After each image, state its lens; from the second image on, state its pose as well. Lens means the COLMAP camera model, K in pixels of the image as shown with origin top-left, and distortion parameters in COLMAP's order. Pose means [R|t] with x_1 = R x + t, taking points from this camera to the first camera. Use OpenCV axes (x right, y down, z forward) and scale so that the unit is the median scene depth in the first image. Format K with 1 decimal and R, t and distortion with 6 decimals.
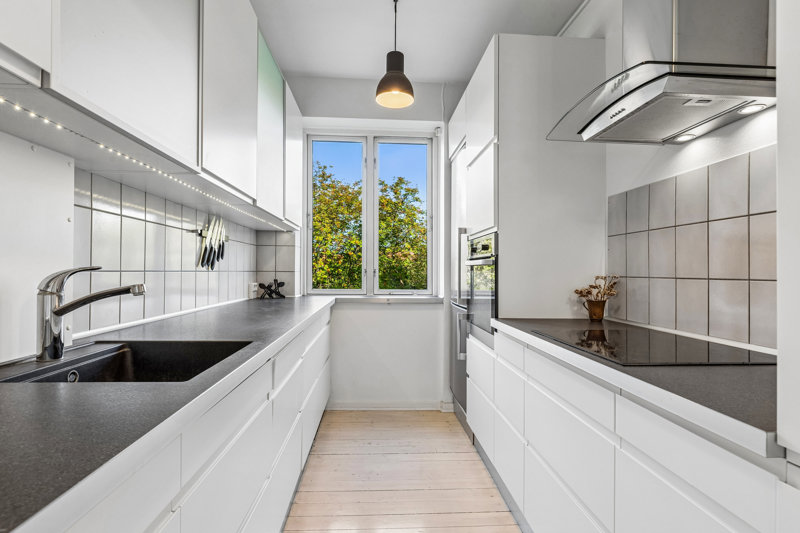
lens RADIAL K [[402.6, 0, 400.0], [0, 402.6, 266.5], [0, 0, 1]] dist [0.000875, -0.013292]
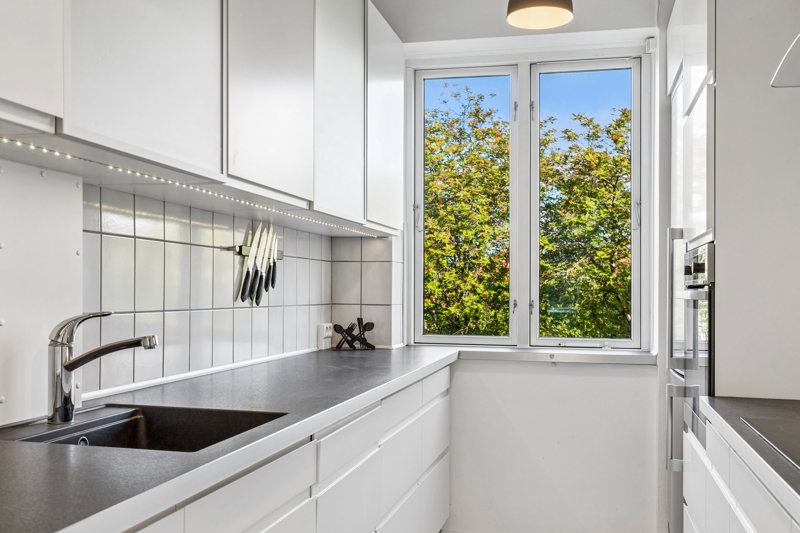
lens RADIAL K [[804.4, 0, 399.9], [0, 804.4, 290.0], [0, 0, 1]] dist [-0.022388, -0.217756]
pose [[0.955176, 0.000506, -0.296040, 0.145712], [0.002043, 0.999963, 0.008298, -0.027978], [0.296033, -0.008531, 0.955140, -0.184966]]
